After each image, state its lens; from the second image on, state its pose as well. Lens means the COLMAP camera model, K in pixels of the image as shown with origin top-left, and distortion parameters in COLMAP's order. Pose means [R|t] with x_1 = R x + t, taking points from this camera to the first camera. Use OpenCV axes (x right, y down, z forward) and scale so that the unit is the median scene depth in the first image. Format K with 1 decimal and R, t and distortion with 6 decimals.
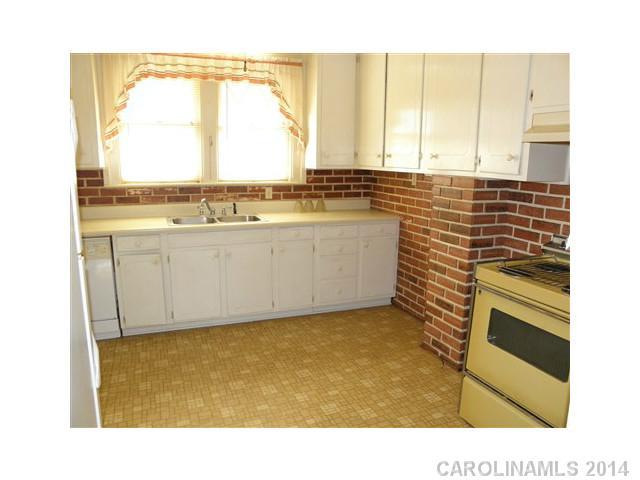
lens RADIAL K [[453.4, 0, 320.0], [0, 453.4, 240.0], [0, 0, 1]] dist [-0.130521, 0.004915]
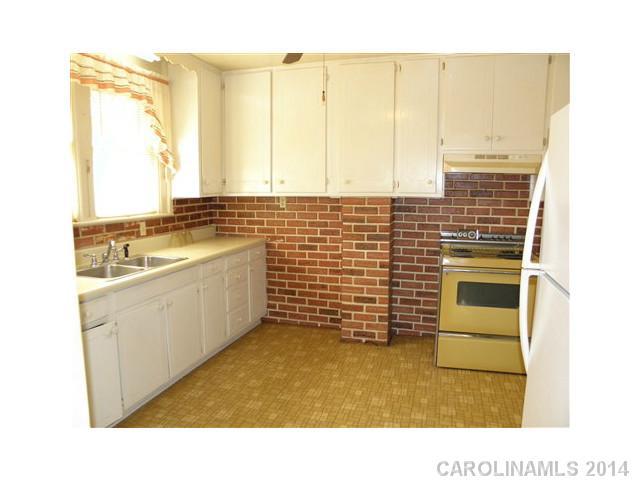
lens RADIAL K [[453.4, 0, 320.0], [0, 453.4, 240.0], [0, 0, 1]] dist [-0.130521, 0.004915]
pose [[0.587458, -0.112219, 0.801436, -0.616695], [0.155020, 0.987604, 0.024655, -0.055034], [-0.794268, 0.109755, 0.597572, 0.258328]]
